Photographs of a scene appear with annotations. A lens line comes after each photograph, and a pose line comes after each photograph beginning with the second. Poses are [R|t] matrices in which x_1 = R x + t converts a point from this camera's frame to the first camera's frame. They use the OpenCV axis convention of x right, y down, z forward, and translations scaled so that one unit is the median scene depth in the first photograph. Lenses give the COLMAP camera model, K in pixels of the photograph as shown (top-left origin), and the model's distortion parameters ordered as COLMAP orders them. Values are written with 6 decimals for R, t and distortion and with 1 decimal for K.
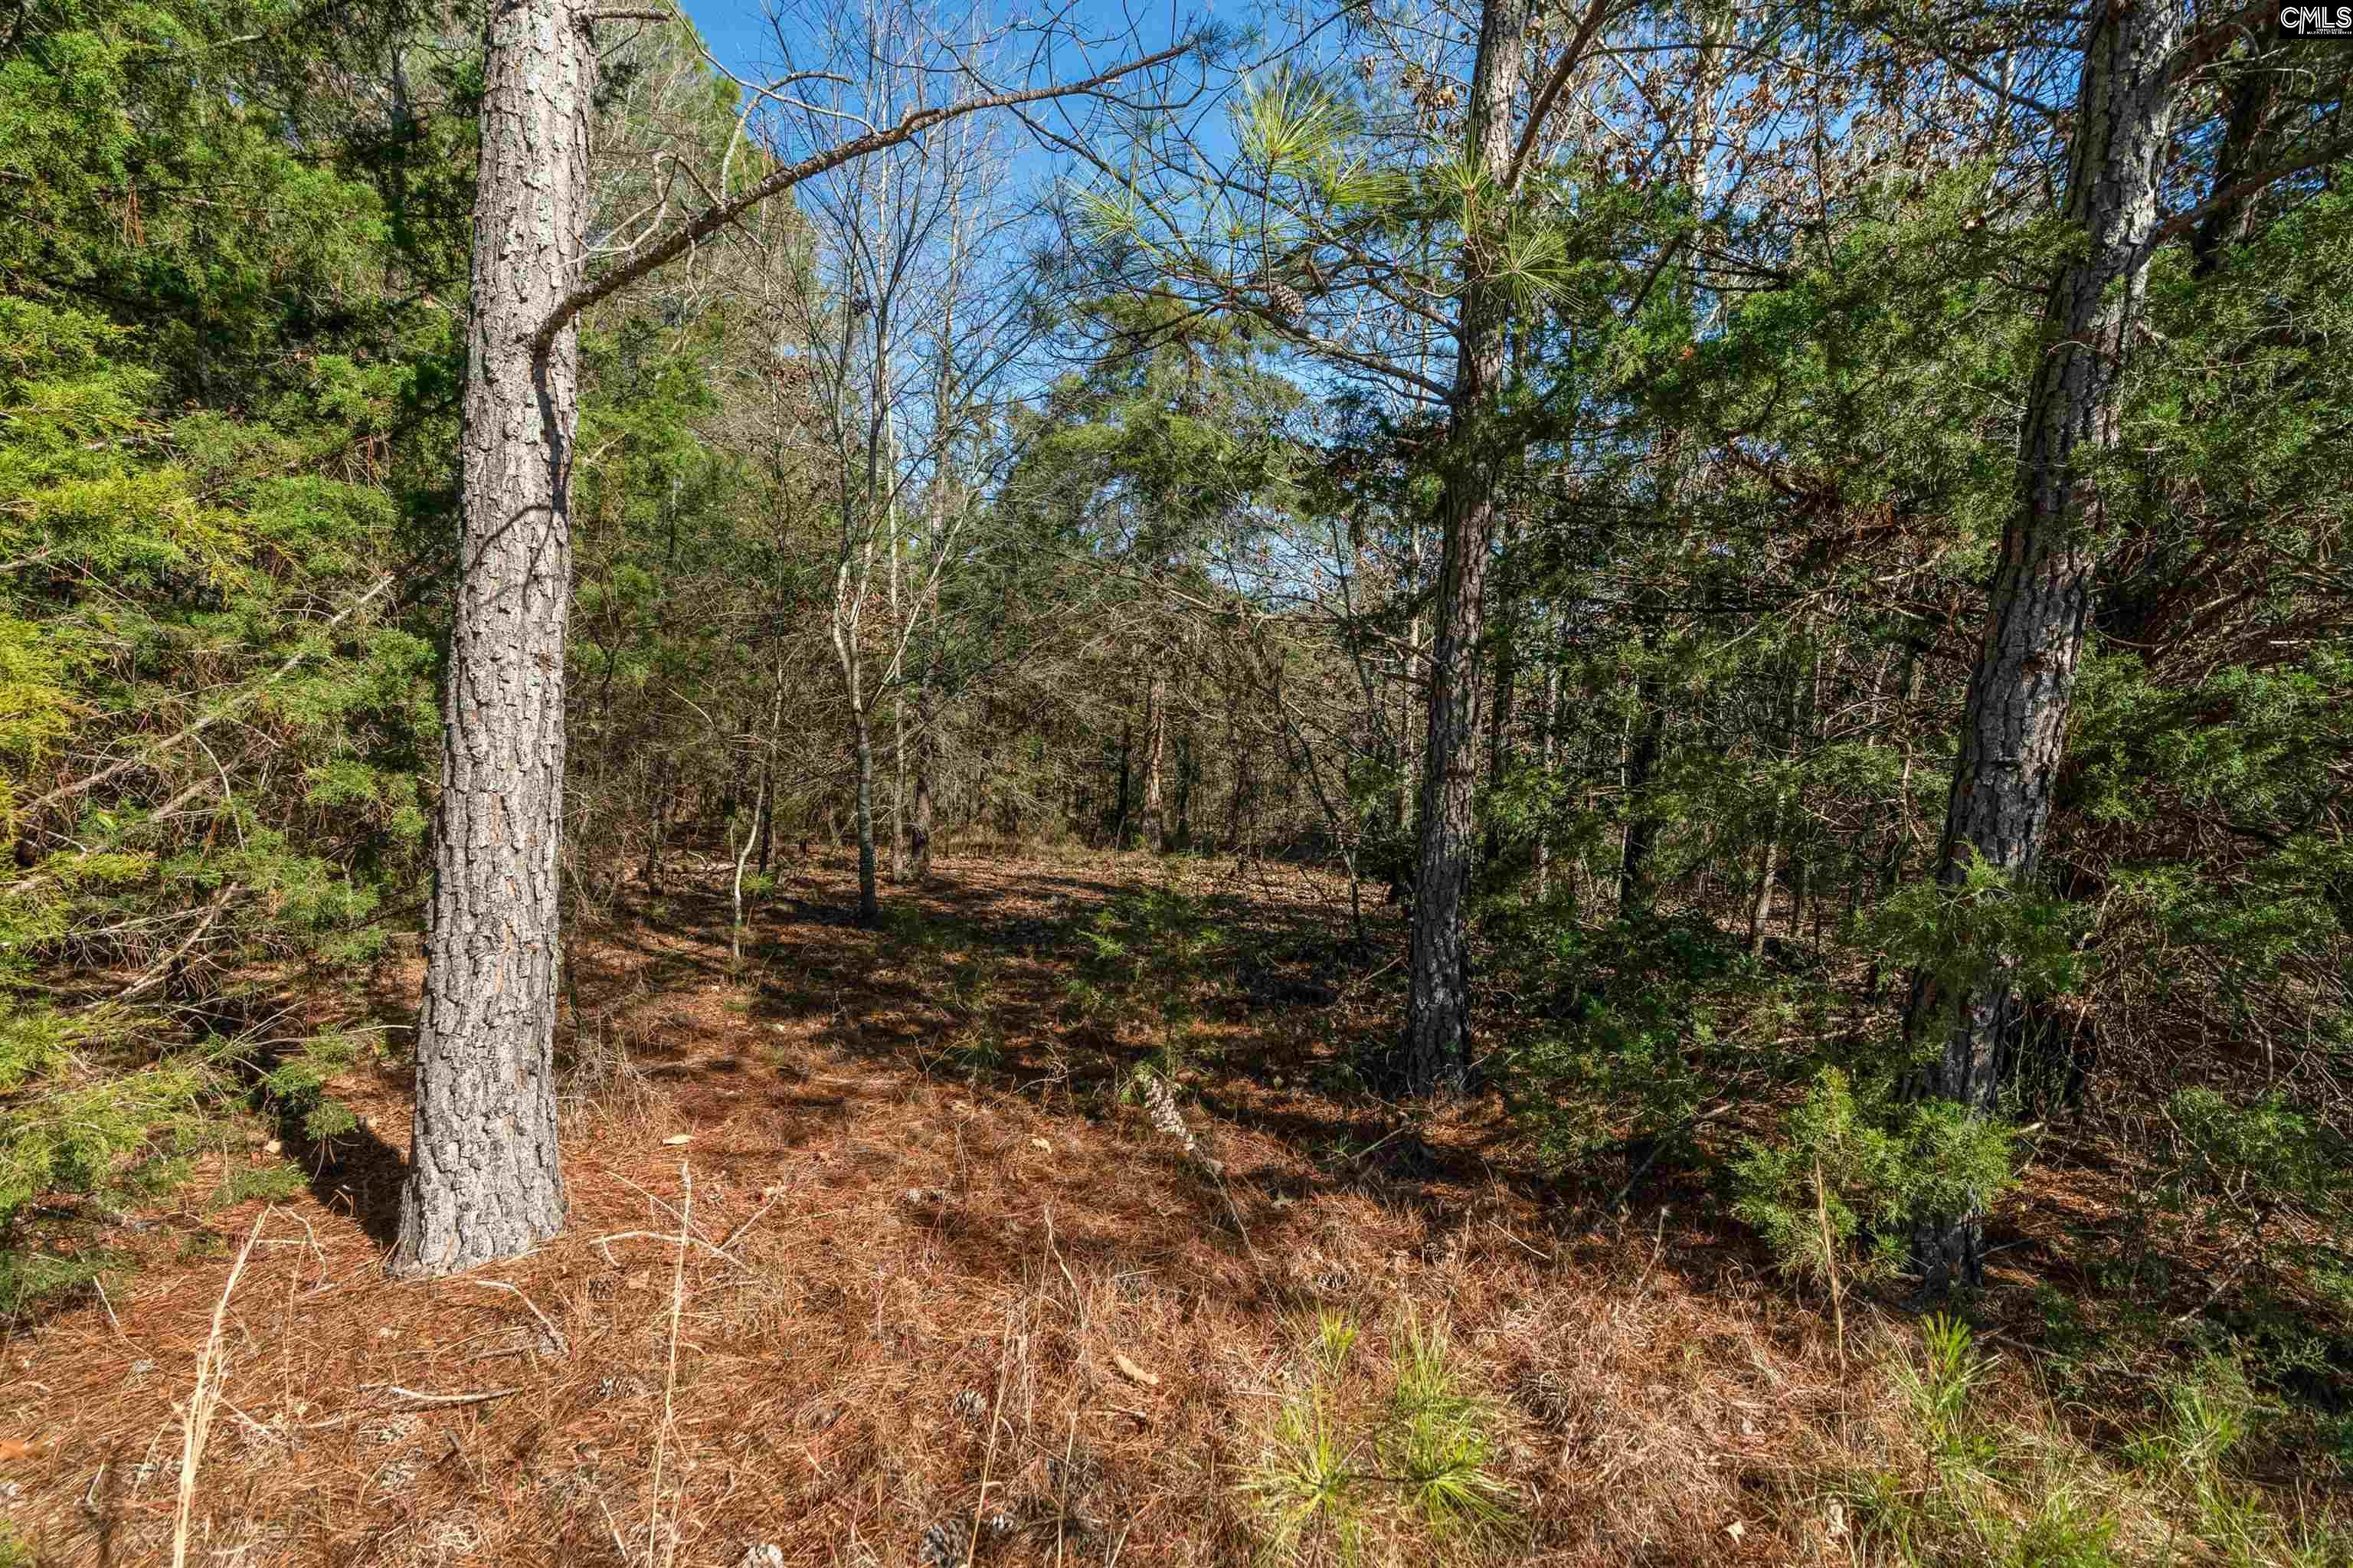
lens RADIAL K [[1033.7, 0, 1176.5], [0, 1033.7, 784.0], [0, 0, 1]] dist [-0.013041, 0.004840]
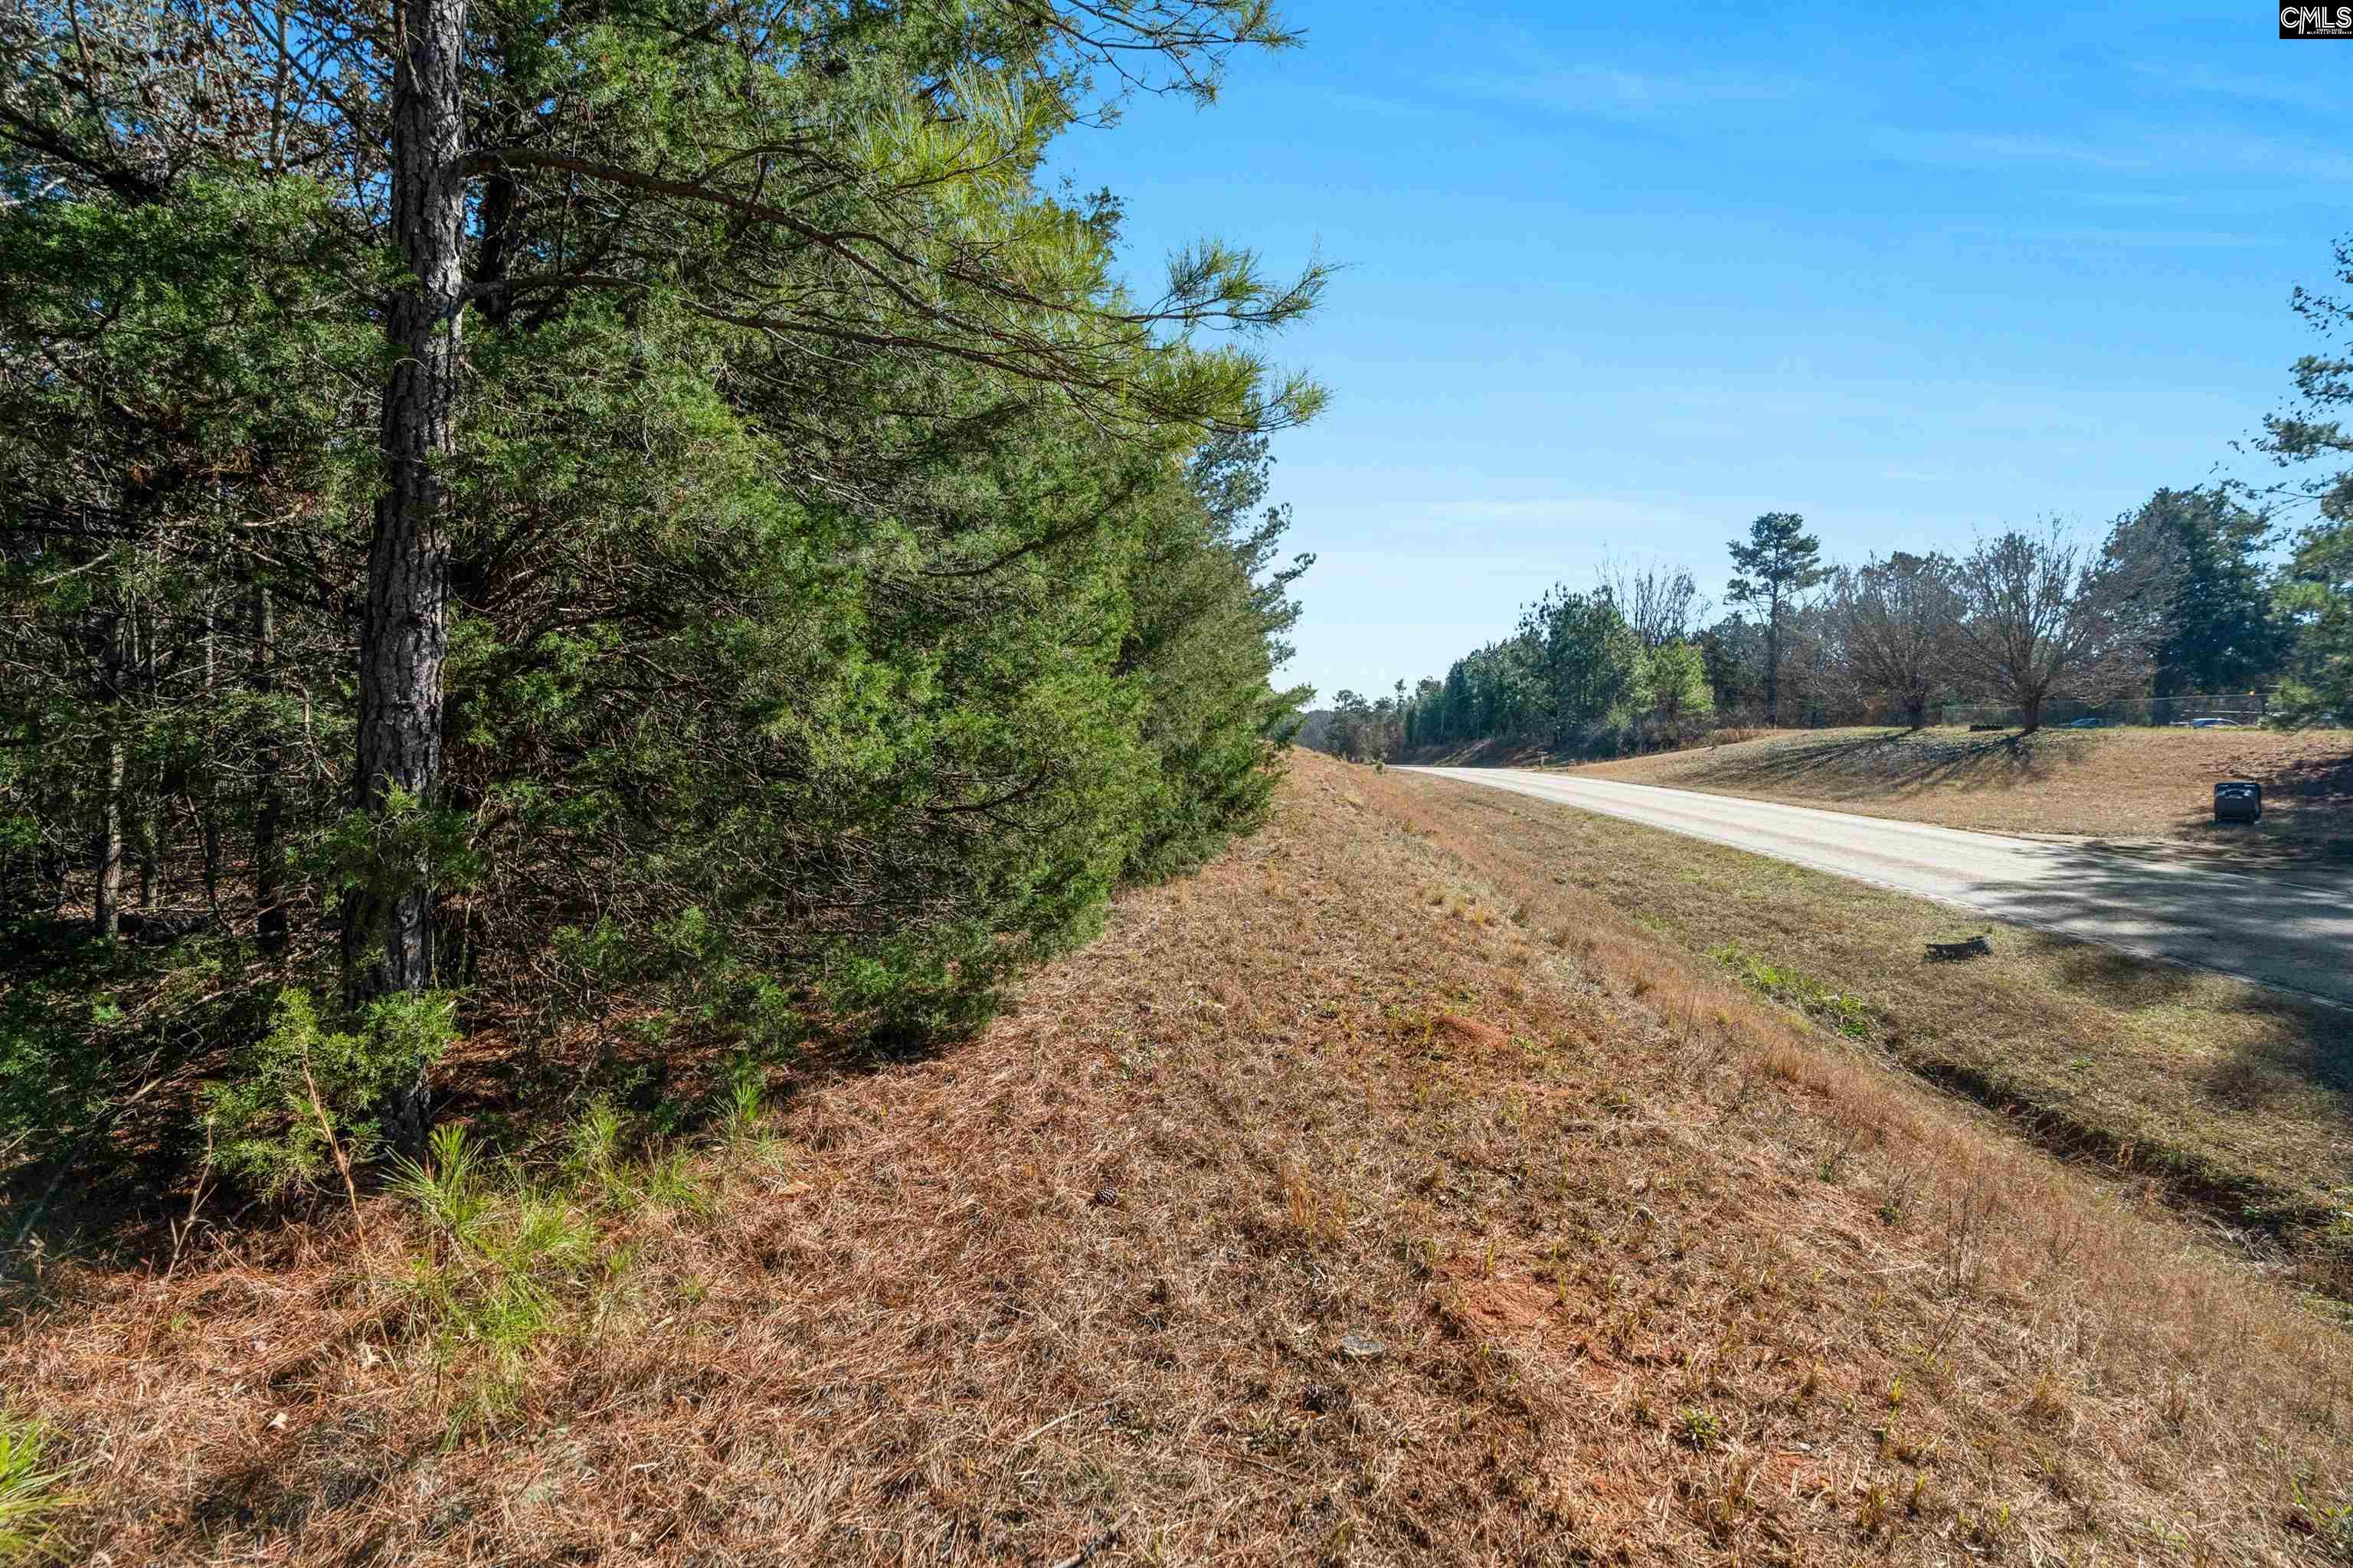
lens RADIAL K [[1033.7, 0, 1176.5], [0, 1033.7, 784.0], [0, 0, 1]] dist [-0.013041, 0.004840]
pose [[0.213400, -0.110433, 0.970703, -0.175518], [0.049138, 0.993547, 0.102229, -0.007500], [-0.975729, 0.025882, 0.217449, -0.141021]]
